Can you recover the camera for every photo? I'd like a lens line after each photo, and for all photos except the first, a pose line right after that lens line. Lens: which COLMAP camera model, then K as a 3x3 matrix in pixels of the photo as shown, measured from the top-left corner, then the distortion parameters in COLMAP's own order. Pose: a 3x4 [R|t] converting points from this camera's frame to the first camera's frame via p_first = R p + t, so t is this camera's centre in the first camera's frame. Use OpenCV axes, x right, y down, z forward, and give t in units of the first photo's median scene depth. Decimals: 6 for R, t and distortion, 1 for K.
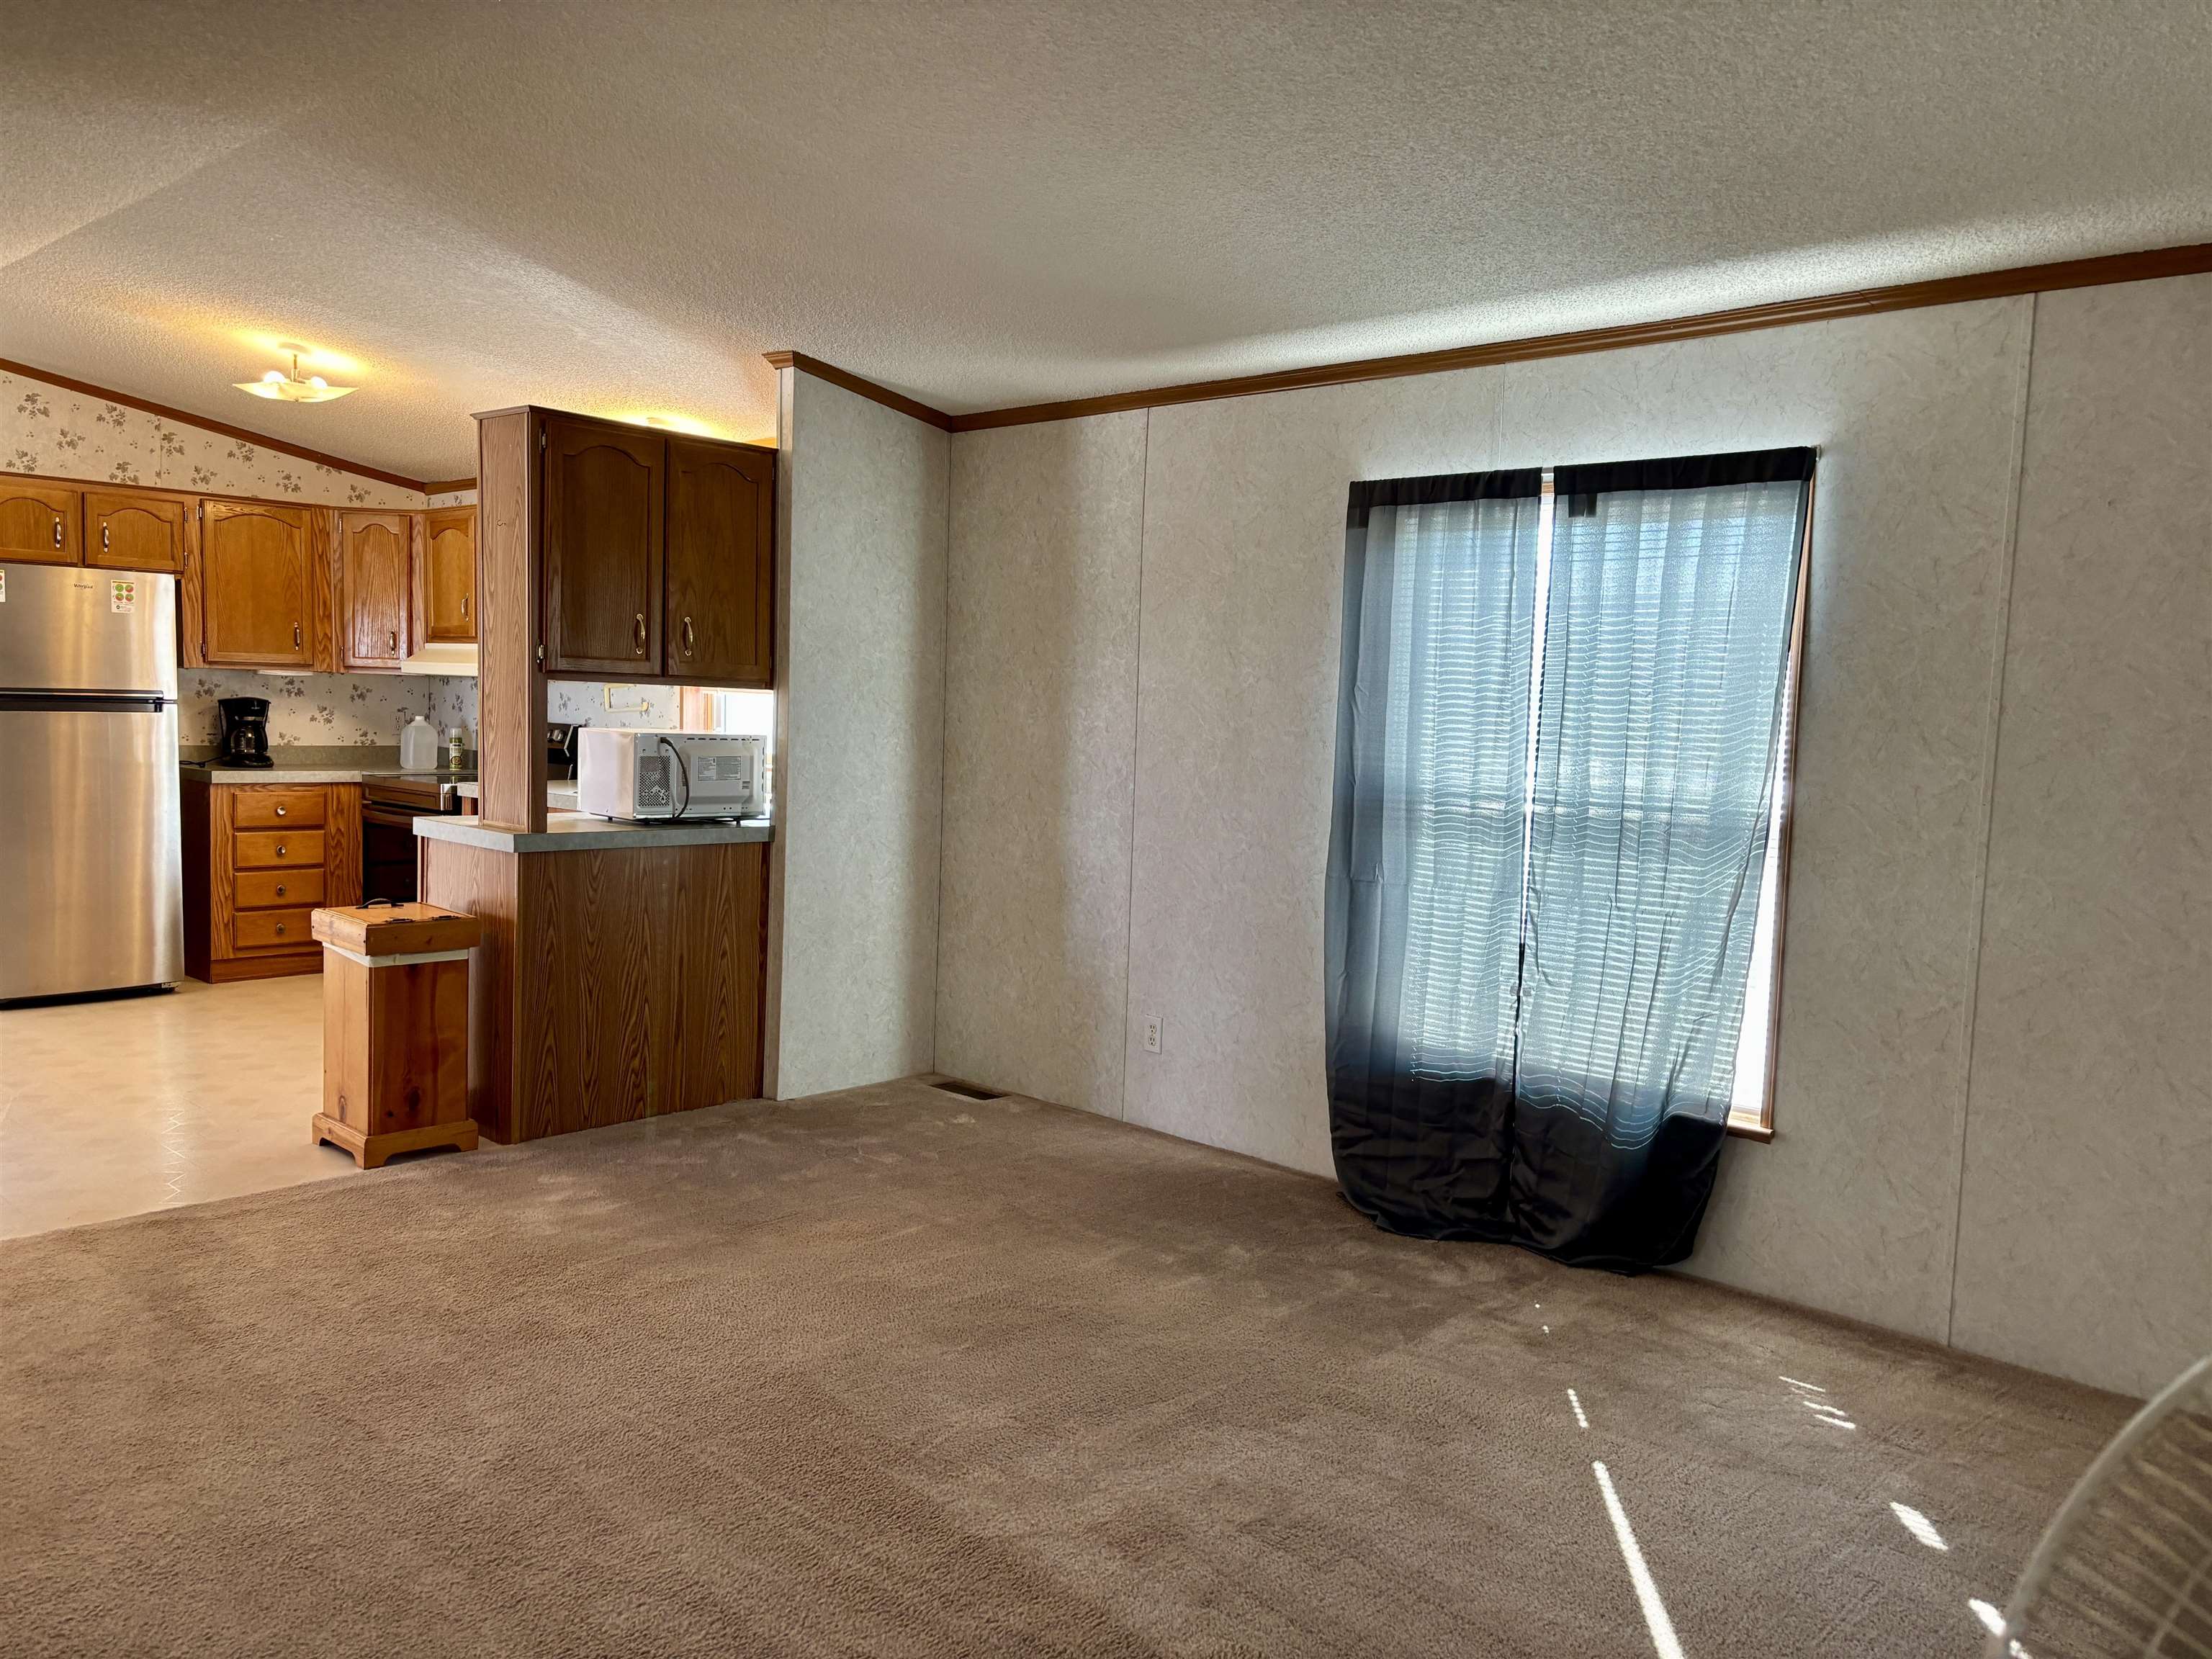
lens RADIAL K [[1661.6, 0, 1102.1], [0, 1661.6, 827.5], [0, 0, 1]] dist [0.063990, -0.072795]
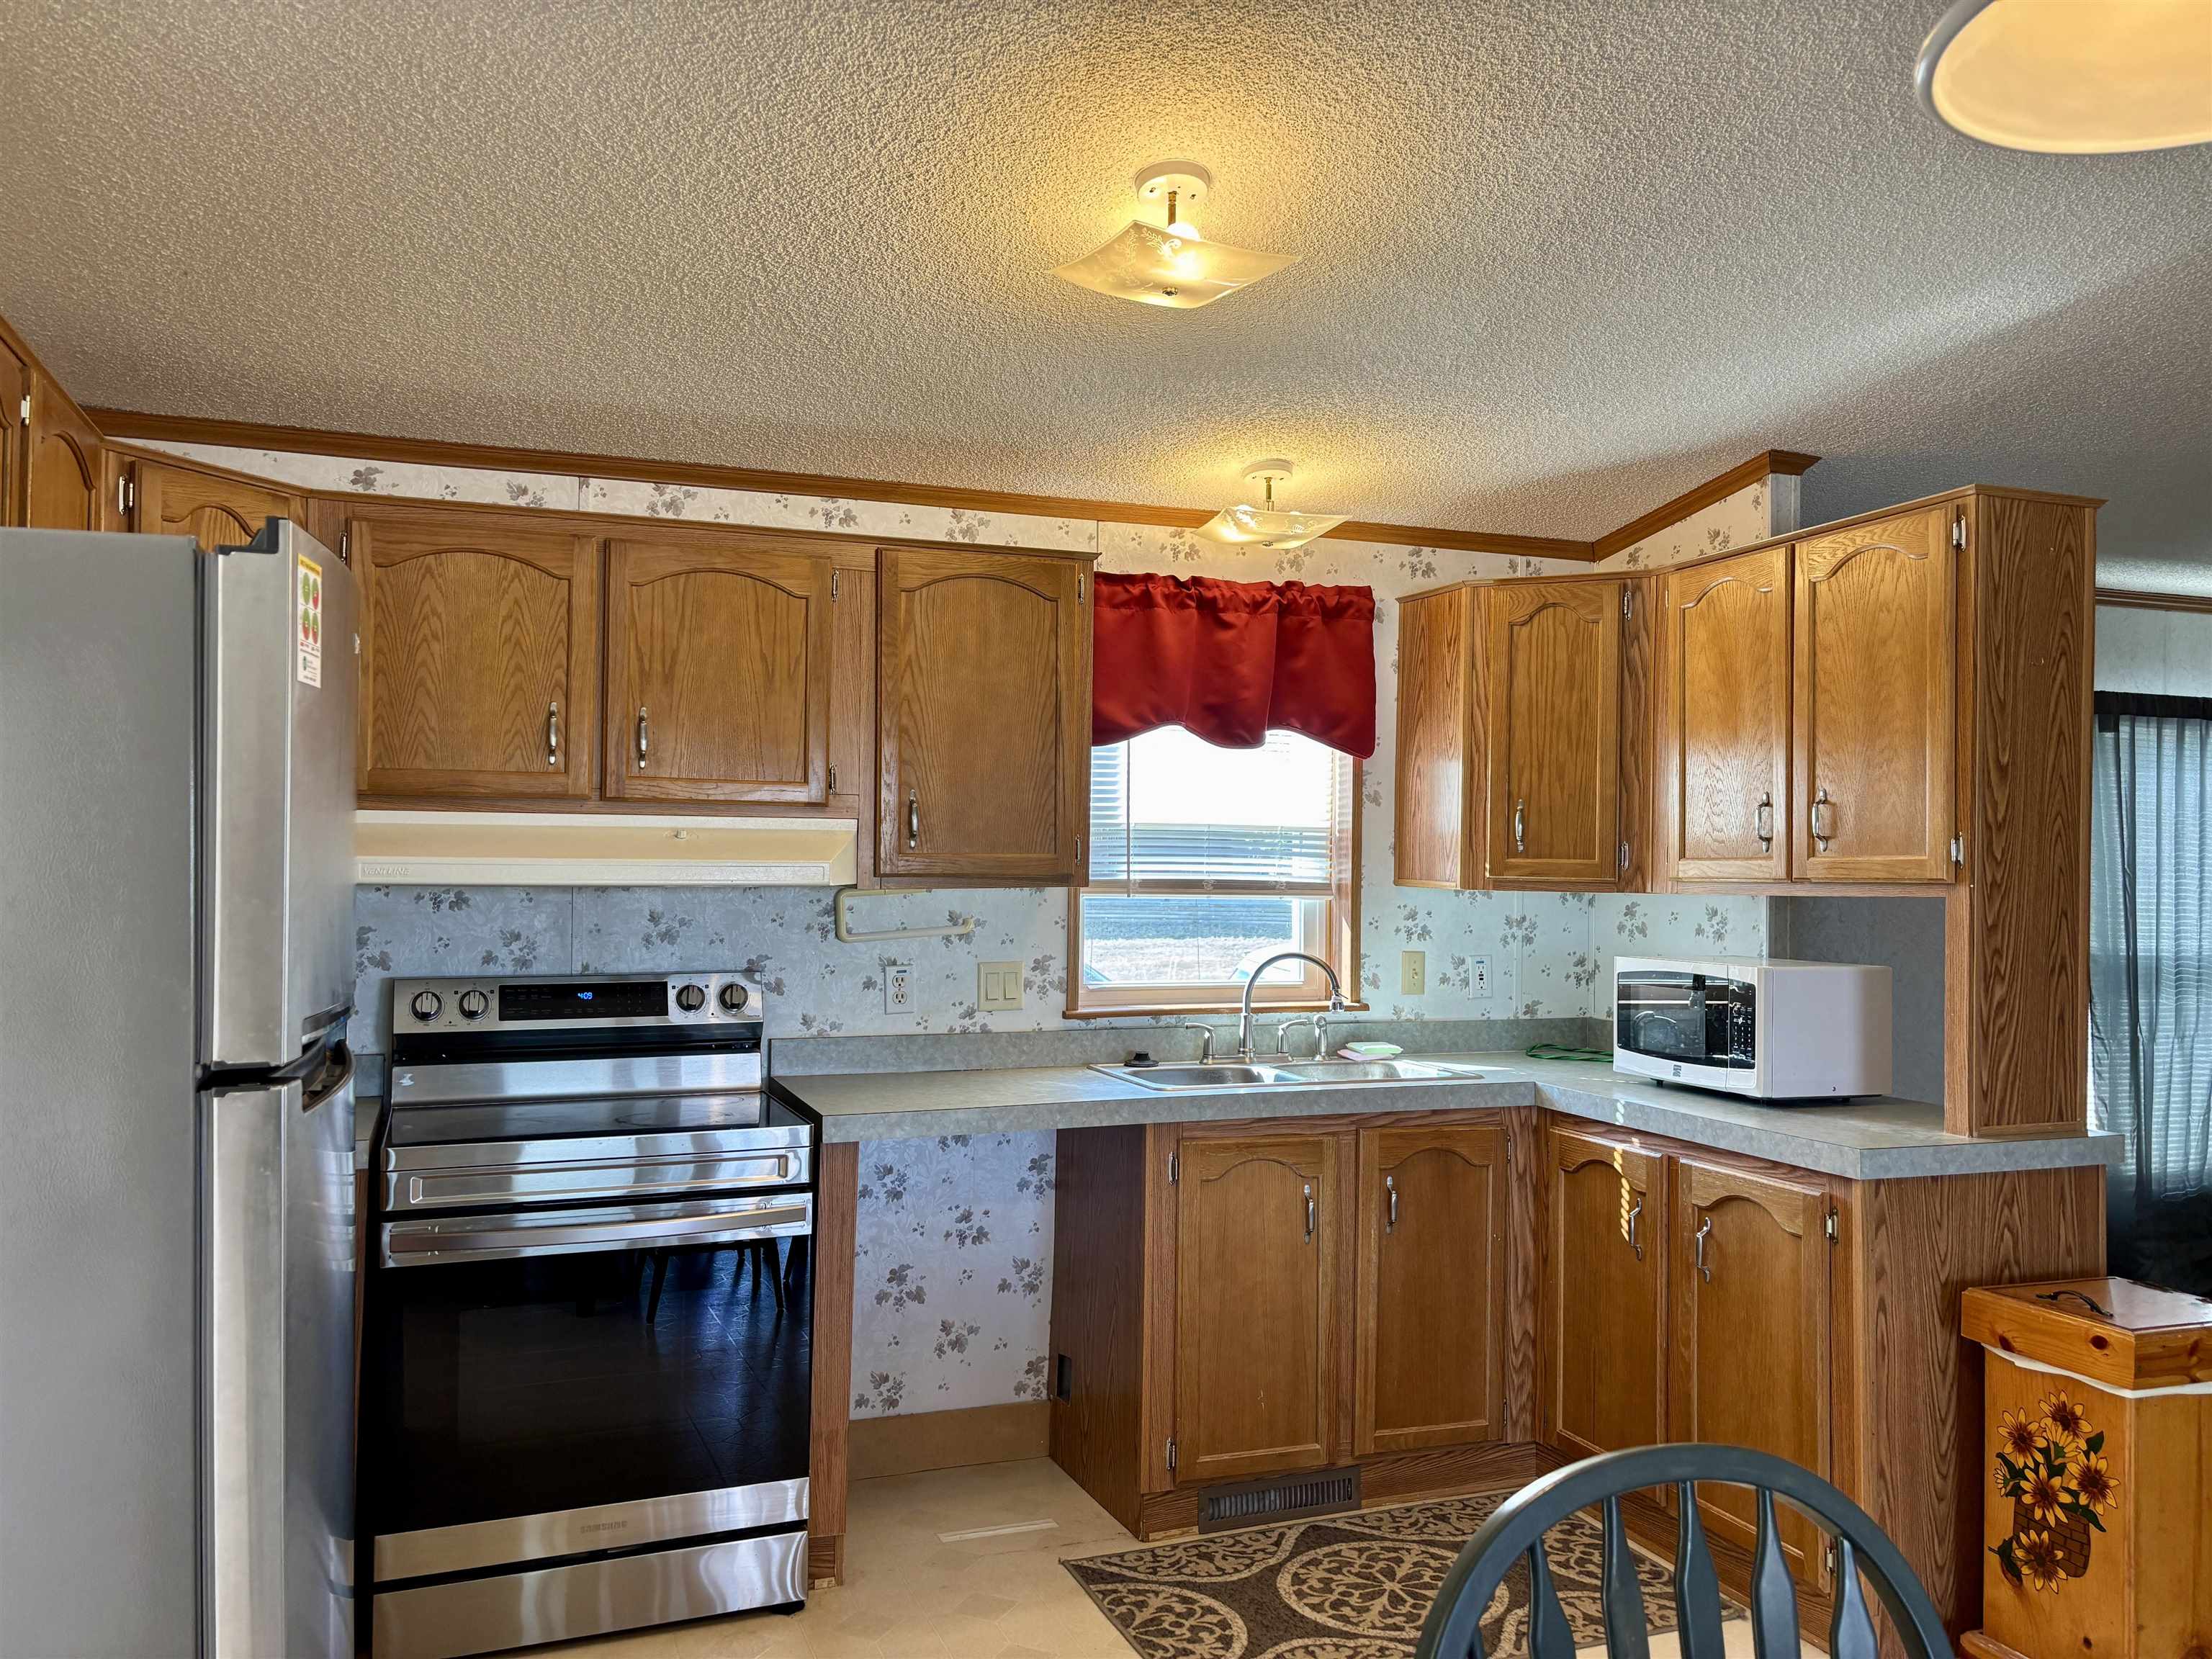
lens RADIAL K [[1661.6, 0, 1103.2], [0, 1661.6, 815.2], [0, 0, 1]] dist [0.063990, -0.072795]
pose [[0.447422, -0.001047, 0.894322, -1.106462], [0.077154, 0.996316, -0.037434, -0.125040], [-0.890989, 0.085750, 0.445855, 1.037373]]
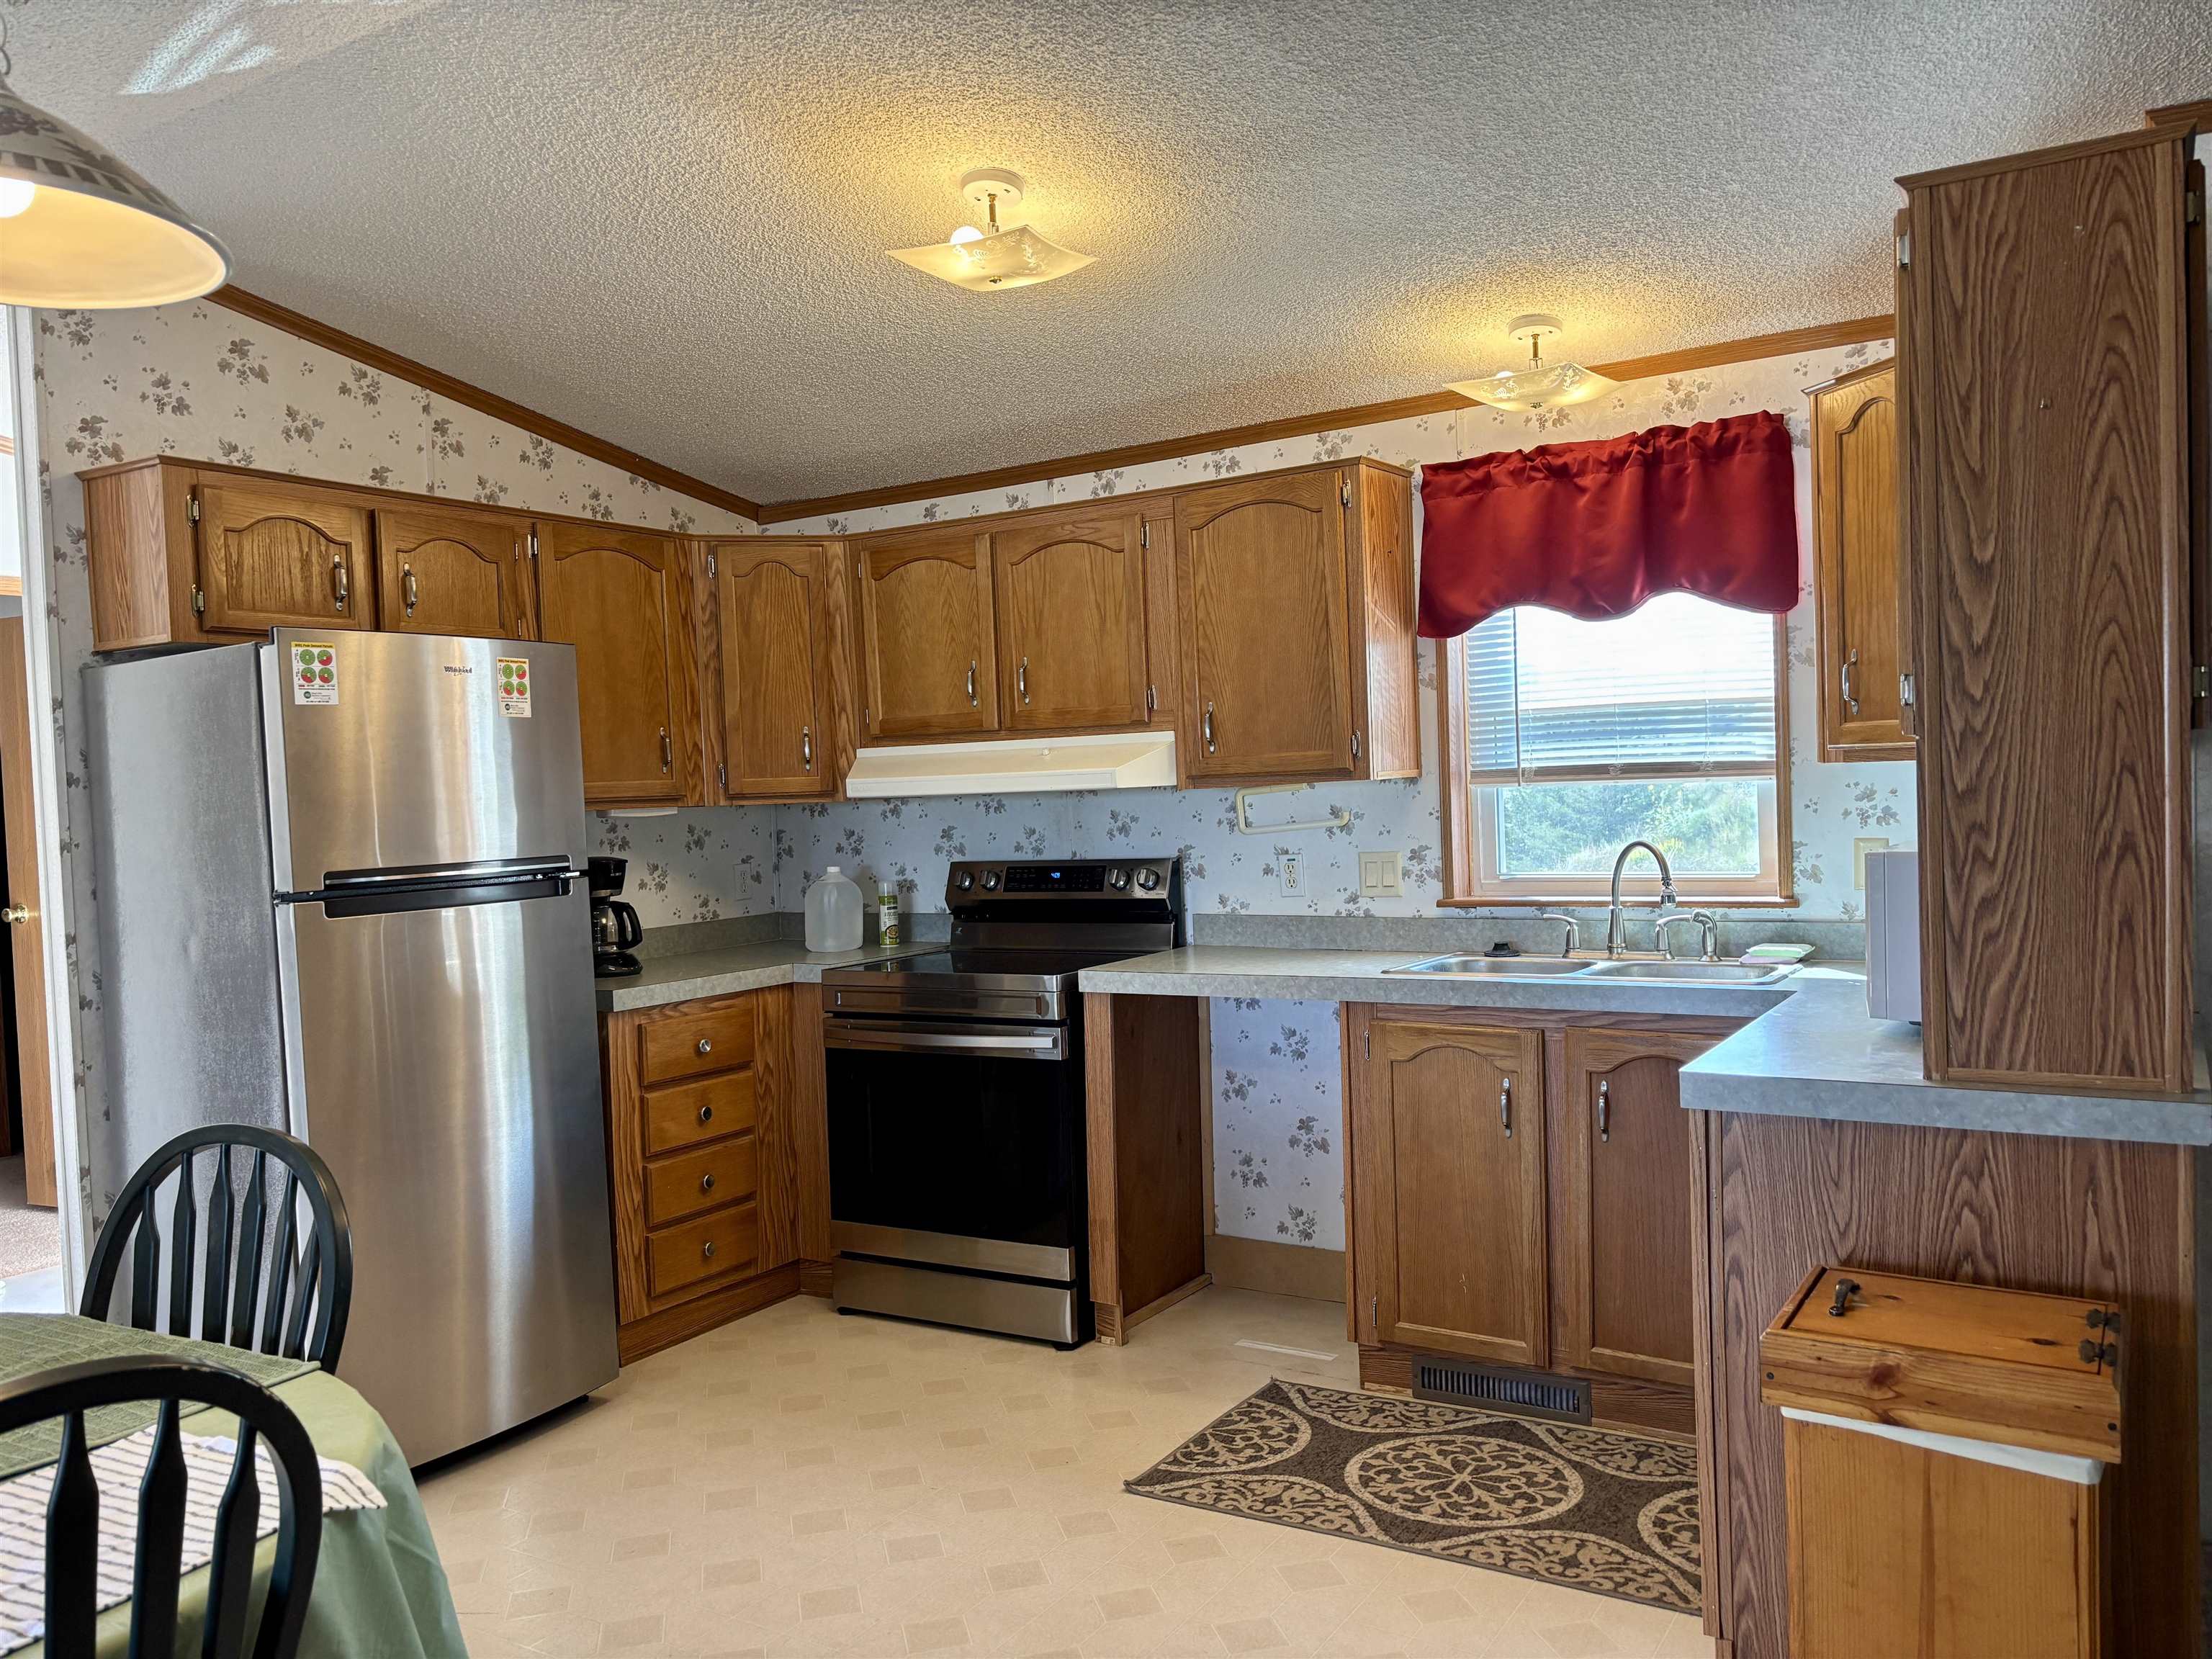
lens RADIAL K [[1661.6, 0, 1082.4], [0, 1661.6, 815.0], [0, 0, 1]] dist [0.063990, -0.072795]
pose [[0.980475, -0.073514, 0.182383, -0.699114], [0.085417, 0.994639, -0.058285, -0.067851], [-0.177121, 0.072726, 0.981498, 0.614467]]
